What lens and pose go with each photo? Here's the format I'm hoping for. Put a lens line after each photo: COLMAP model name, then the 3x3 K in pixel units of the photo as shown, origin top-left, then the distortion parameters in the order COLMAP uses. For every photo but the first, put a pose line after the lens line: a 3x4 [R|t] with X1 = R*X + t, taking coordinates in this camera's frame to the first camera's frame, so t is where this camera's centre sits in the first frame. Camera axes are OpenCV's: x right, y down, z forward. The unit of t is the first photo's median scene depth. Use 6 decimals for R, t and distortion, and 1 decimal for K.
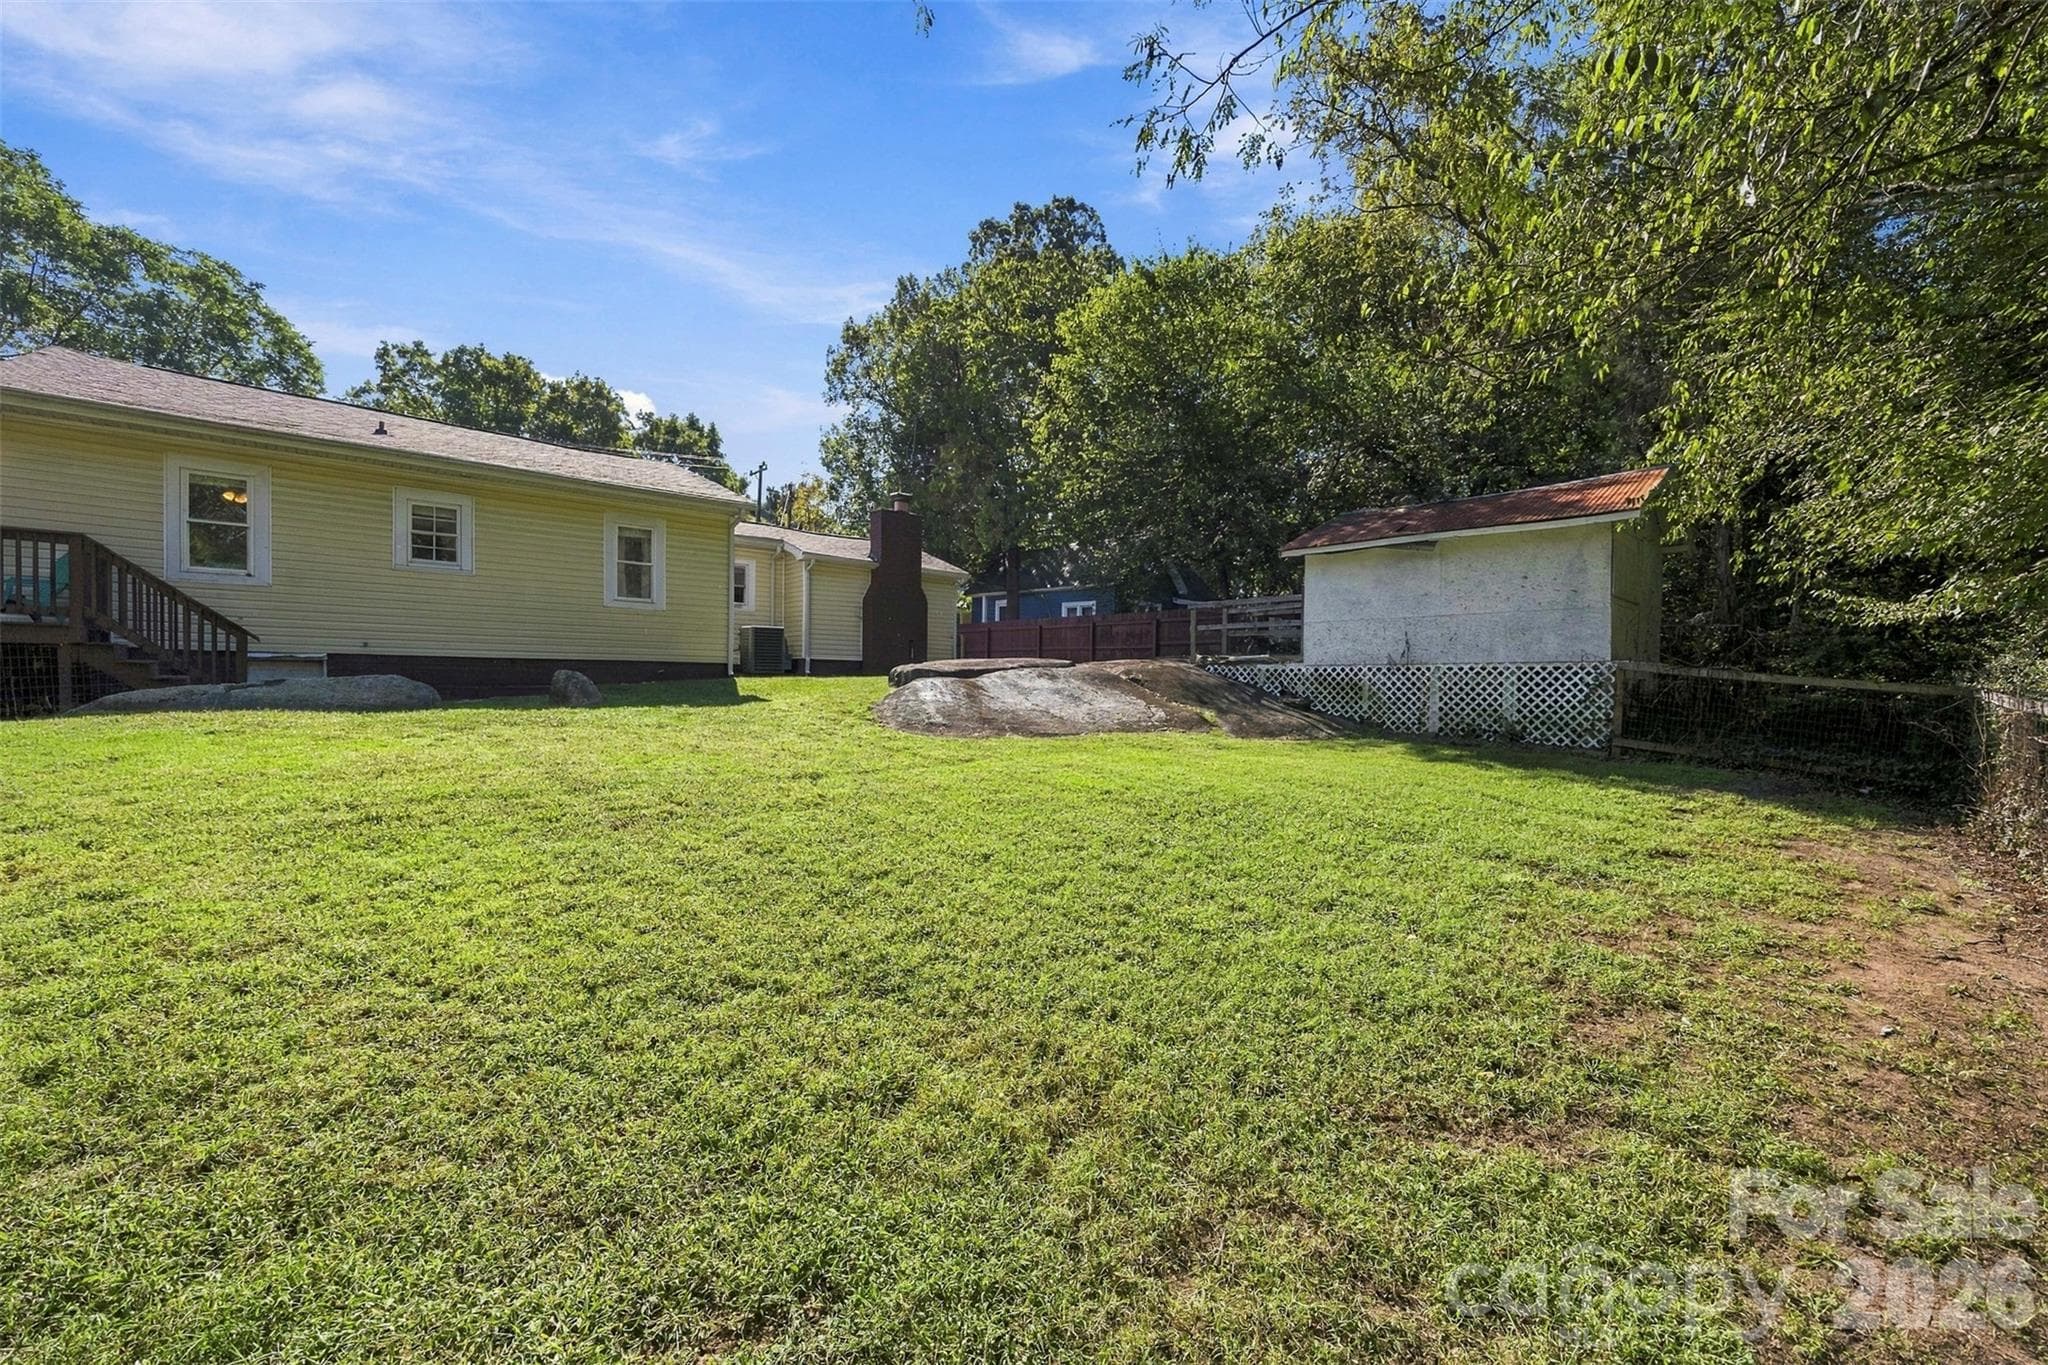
lens RADIAL K [[831.8, 0, 1024.0], [0, 831.8, 682.5], [0, 0, 1]] dist [0.000272, 0.000263]
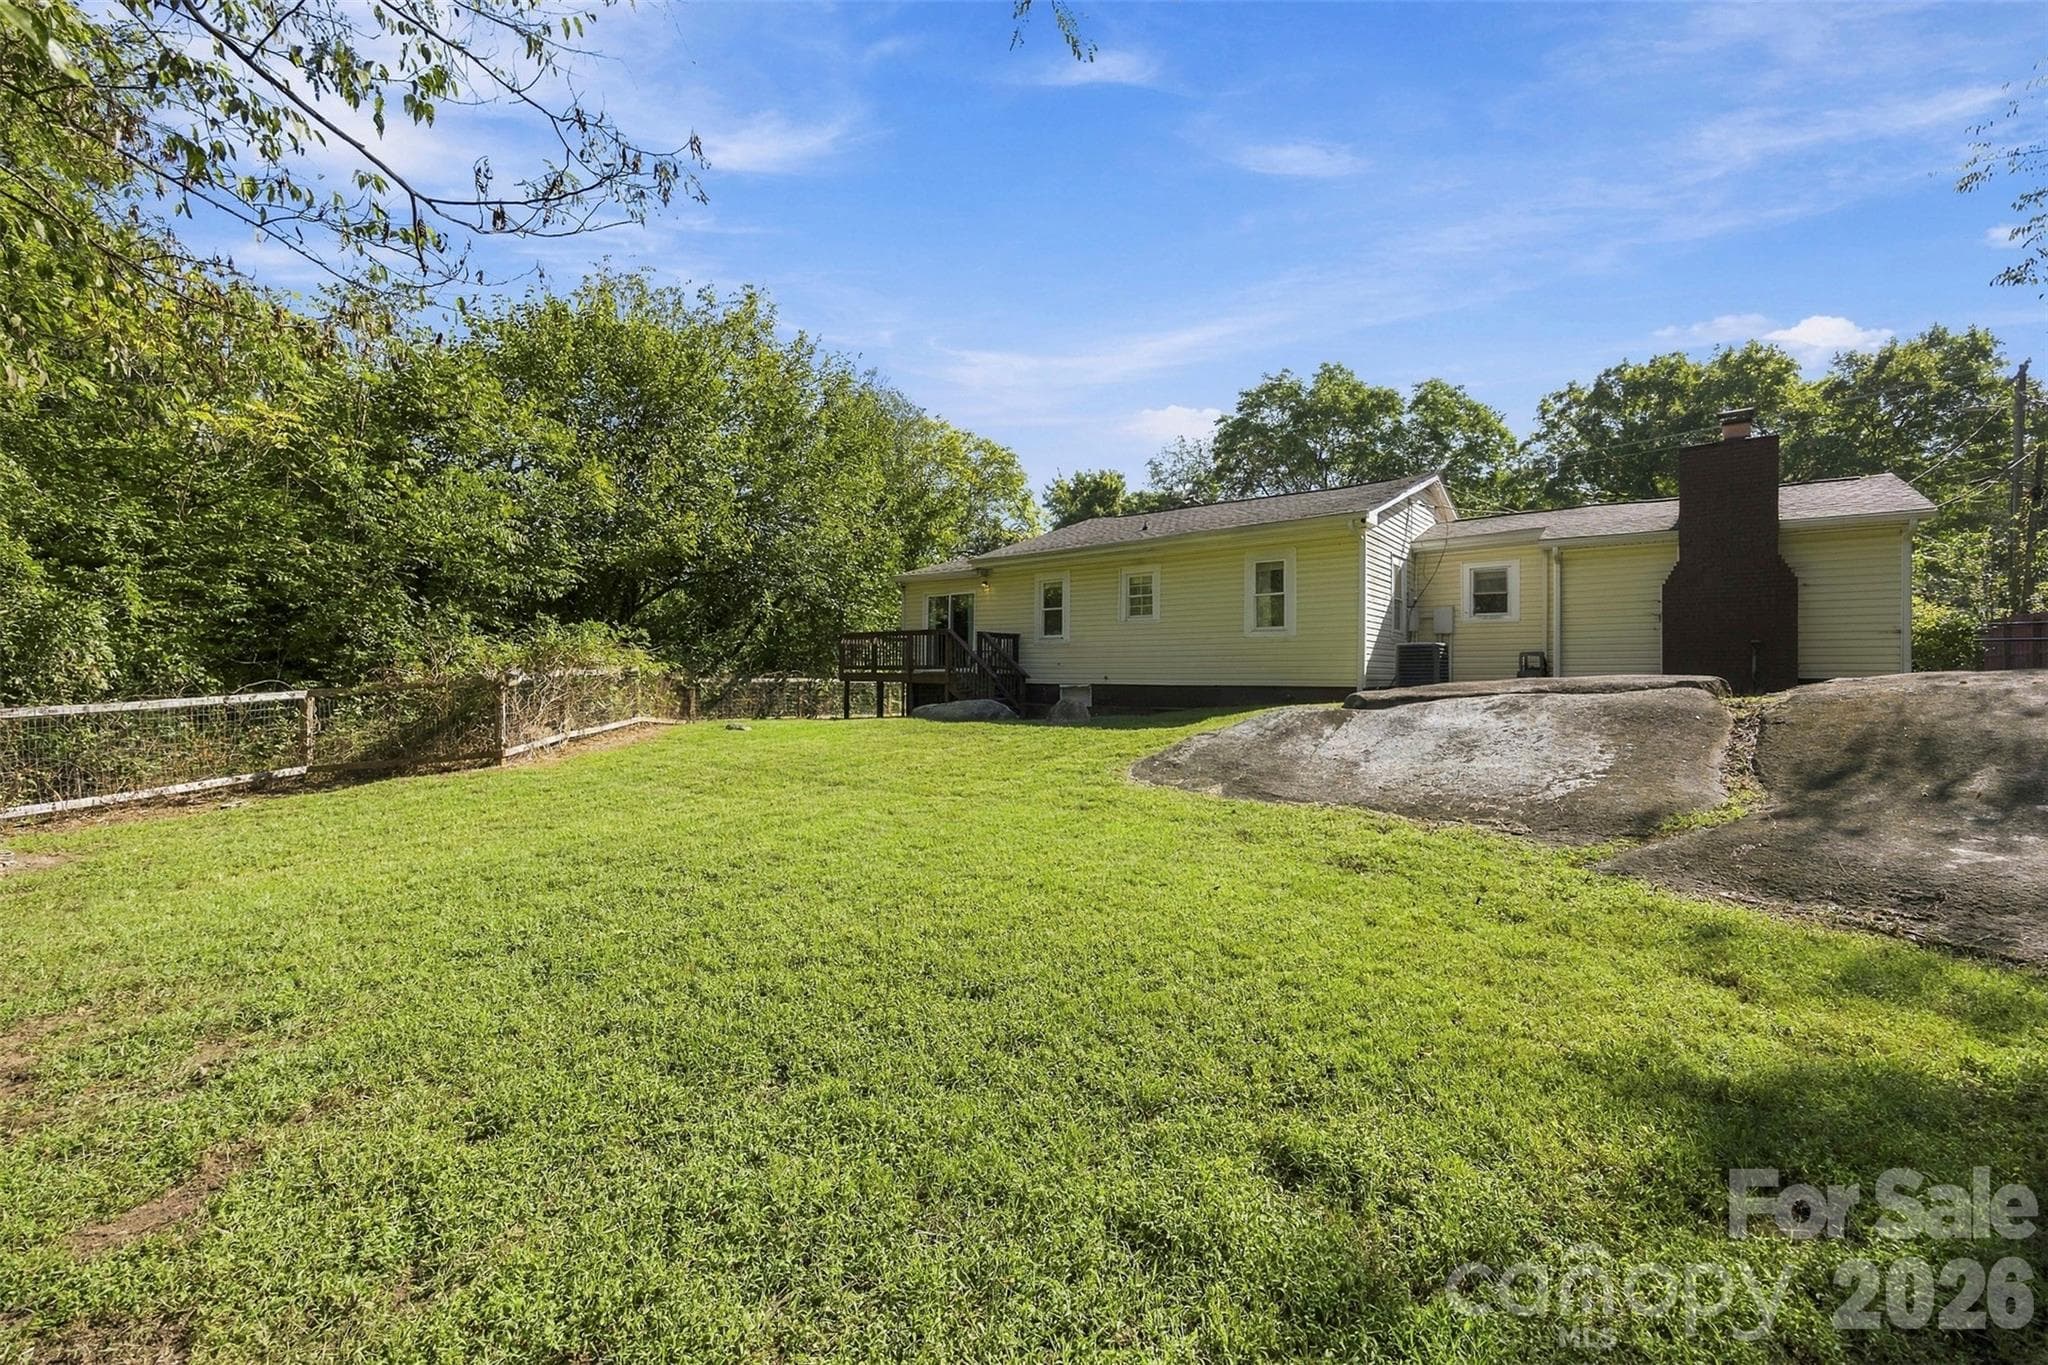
lens RADIAL K [[765.9, 0, 1024.0], [0, 765.9, 682.5], [0, 0, 1]] dist [-0.001365, -0.000153]
pose [[0.173098, -0.010604, -0.984848, 0.134921], [-0.007267, 0.999901, -0.012043, -0.004669], [0.984878, 0.009242, 0.173003, 0.155770]]
